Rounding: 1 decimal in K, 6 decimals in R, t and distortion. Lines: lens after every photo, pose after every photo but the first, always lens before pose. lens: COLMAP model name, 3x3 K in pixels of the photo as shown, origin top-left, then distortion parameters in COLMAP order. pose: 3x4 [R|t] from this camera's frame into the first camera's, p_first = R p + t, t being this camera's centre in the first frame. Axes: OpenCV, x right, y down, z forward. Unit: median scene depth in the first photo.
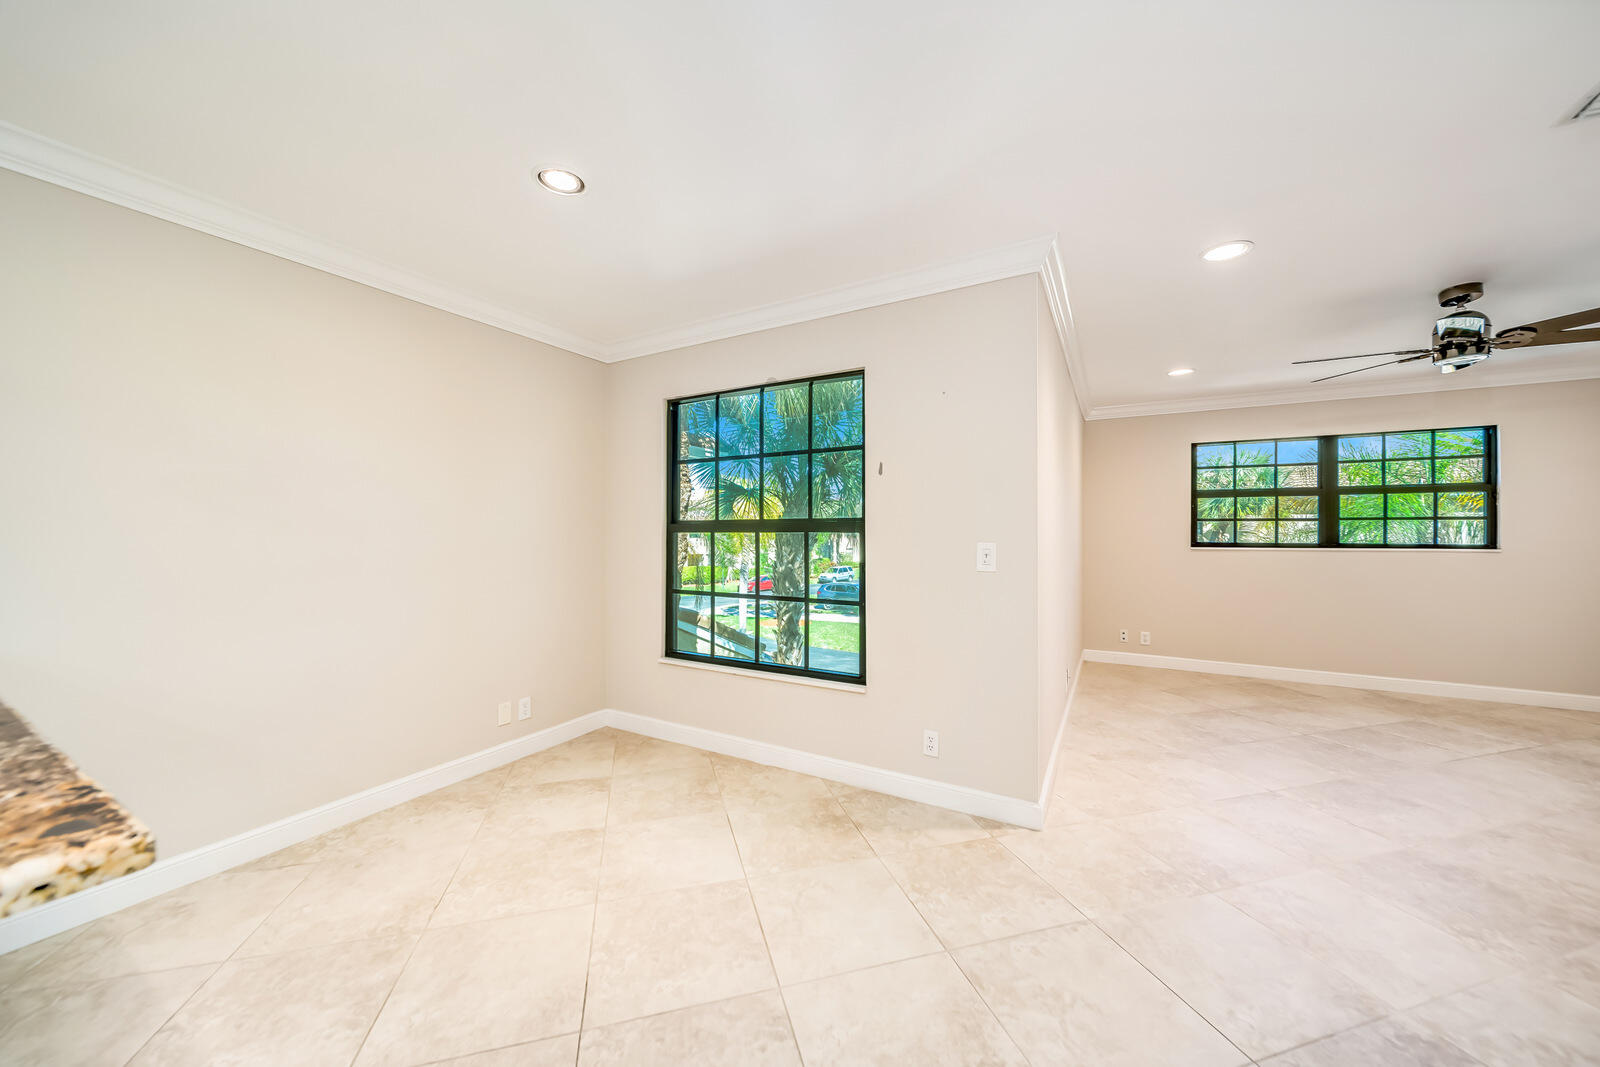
lens RADIAL K [[576.7, 0, 797.4], [0, 576.7, 538.1], [0, 0, 1]] dist [-0.007980, -0.000030]
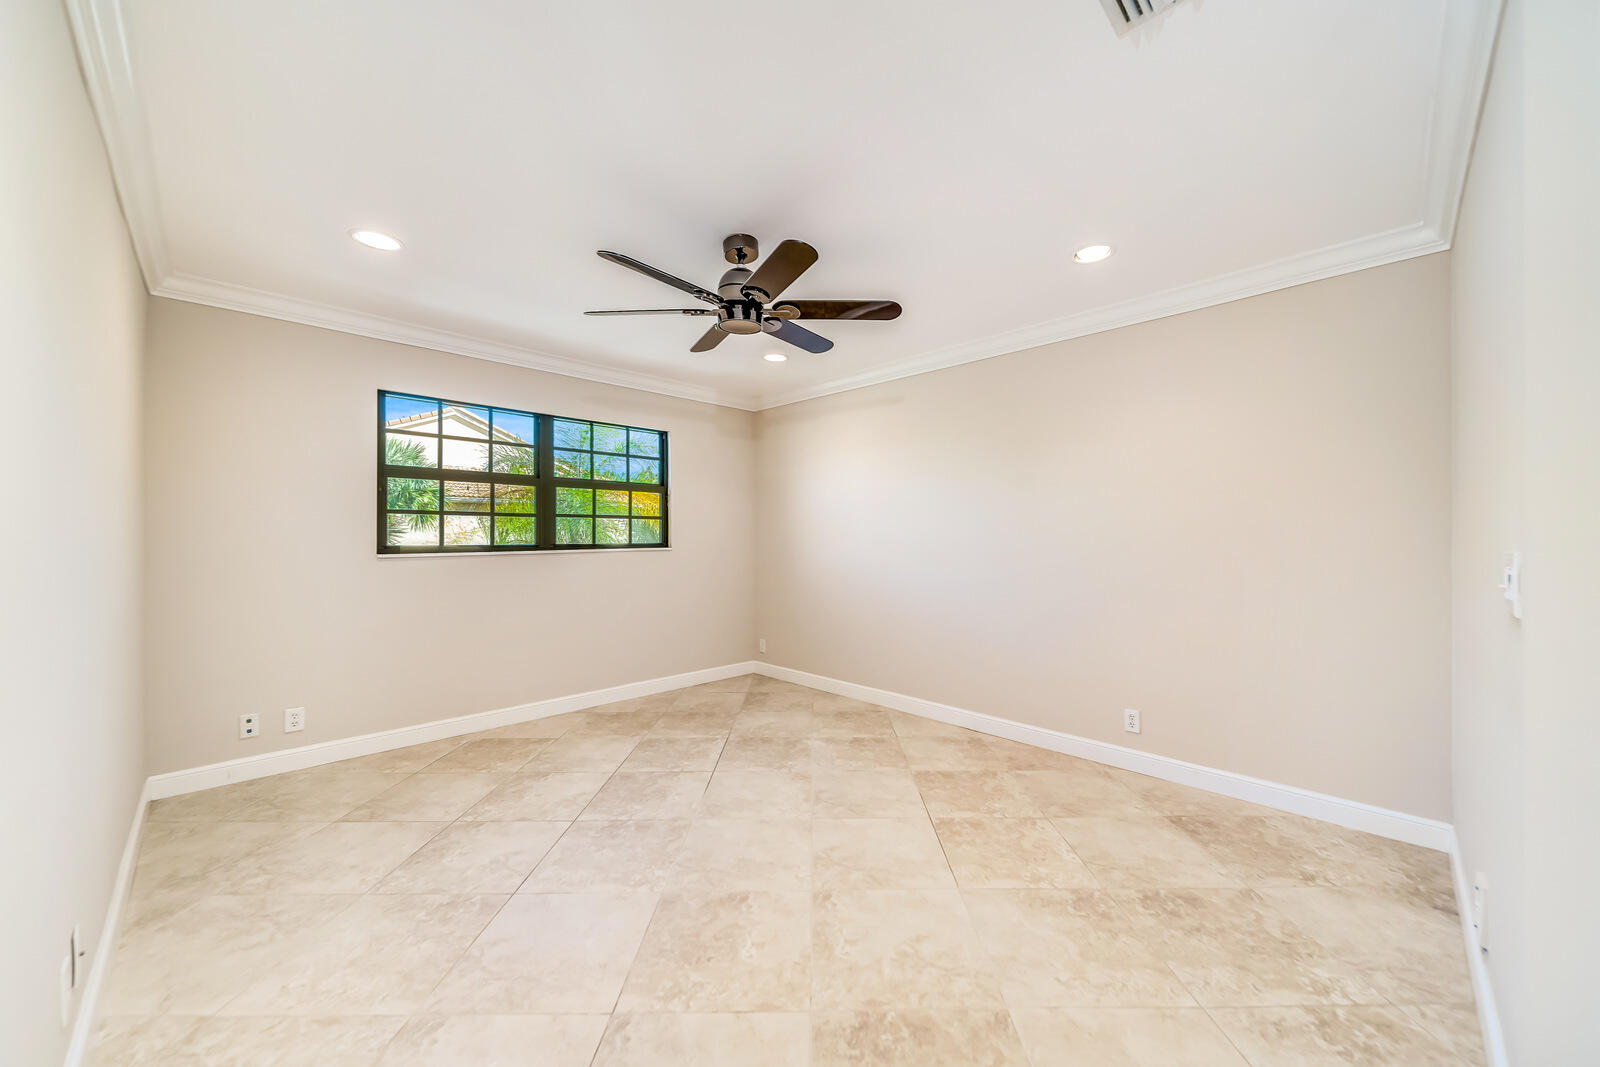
lens RADIAL K [[576.7, 0, 802.7], [0, 576.7, 532.7], [0, 0, 1]] dist [-0.007980, -0.000030]
pose [[0.262916, -0.000384, 0.964819, 0.244432], [0.009578, 0.999952, -0.002212, -0.003202], [-0.964771, 0.009823, 0.262907, 0.465210]]
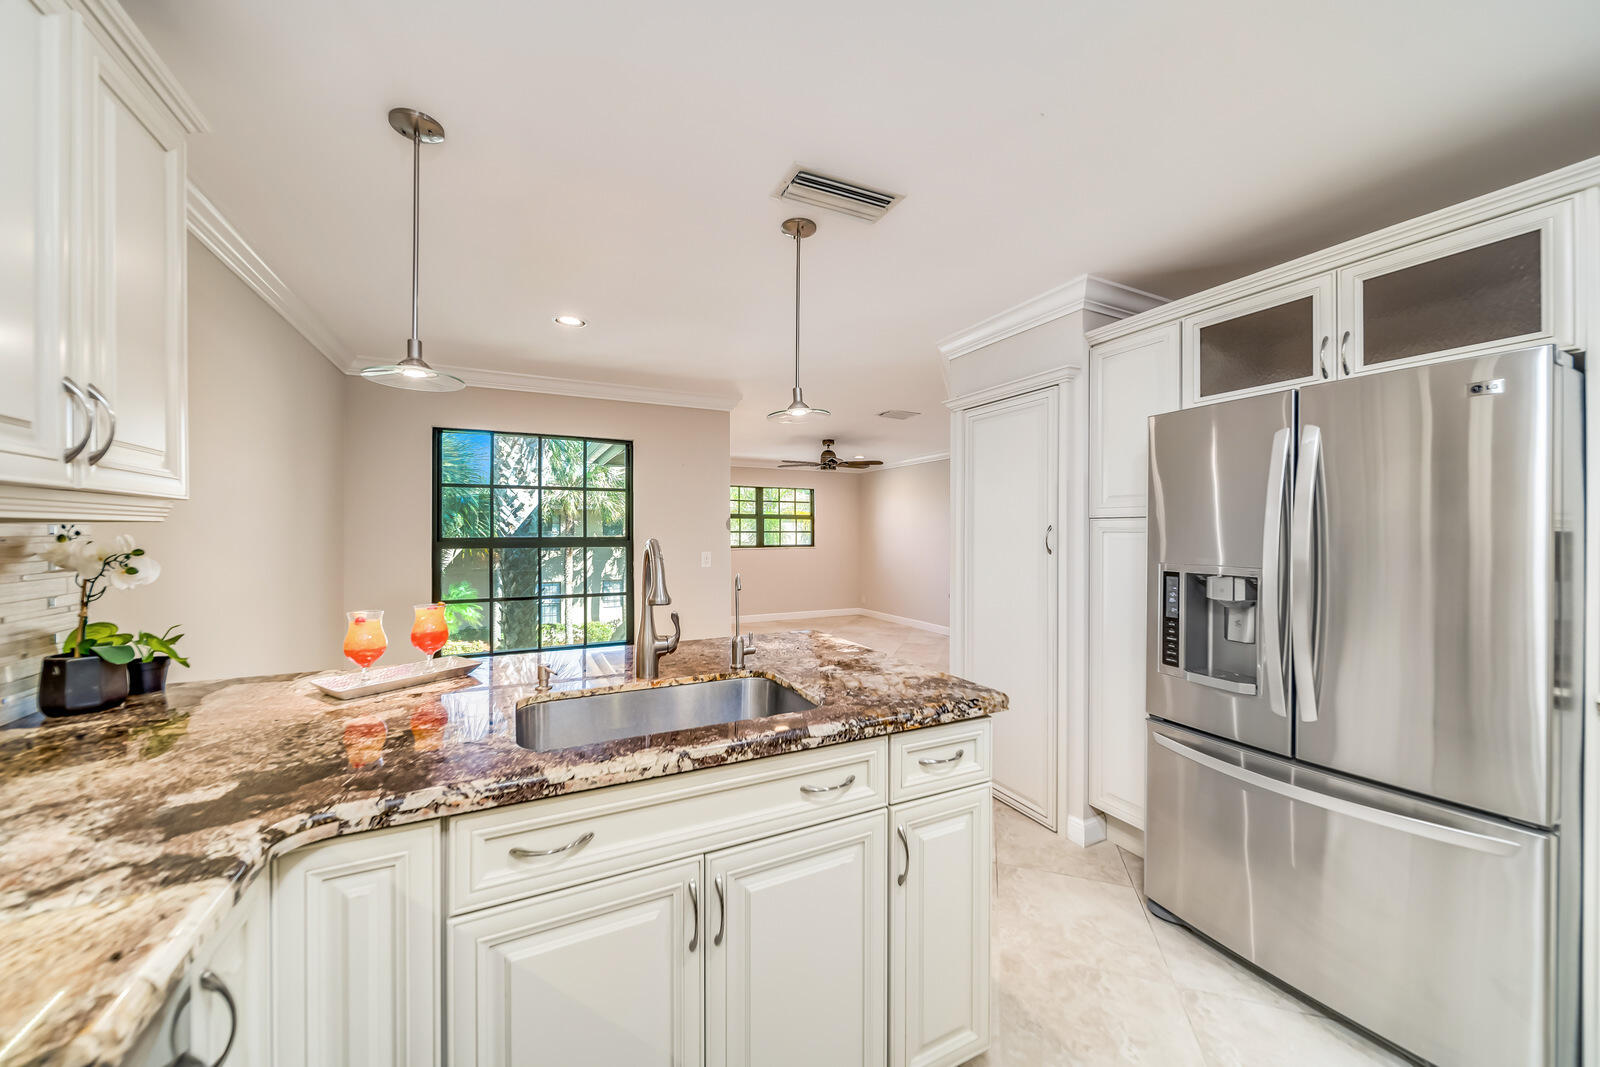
lens RADIAL K [[576.7, 0, 785.8], [0, 576.7, 528.2], [0, 0, 1]] dist [-0.007980, -0.000030]
pose [[0.558529, 0.005332, 0.829468, -0.661456], [0.003324, 0.999957, -0.008665, -0.031252], [-0.829478, 0.007597, 0.558487, -0.143427]]
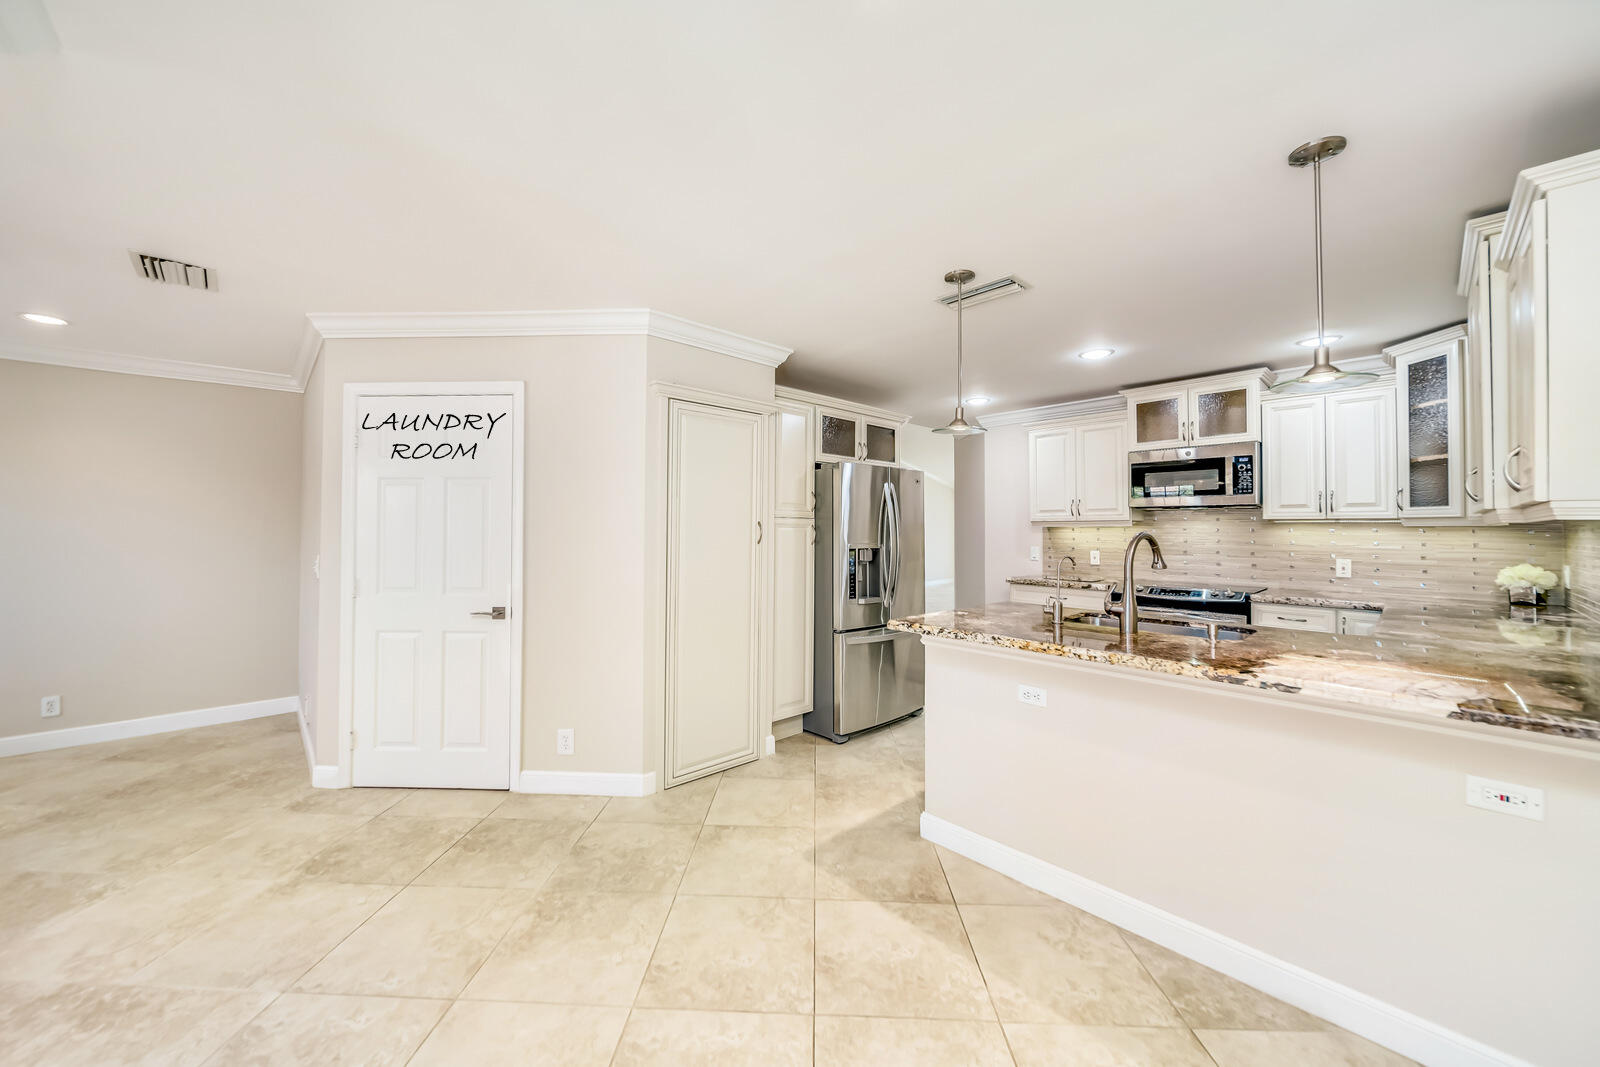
lens RADIAL K [[576.7, 0, 812.3], [0, 576.7, 520.6], [0, 0, 1]] dist [-0.007980, -0.000030]
pose [[-0.963544, -0.005140, 0.267501, -0.246418], [-0.007553, 0.999940, -0.007992, -0.035123], [-0.267444, -0.009721, -0.963524, 0.769137]]
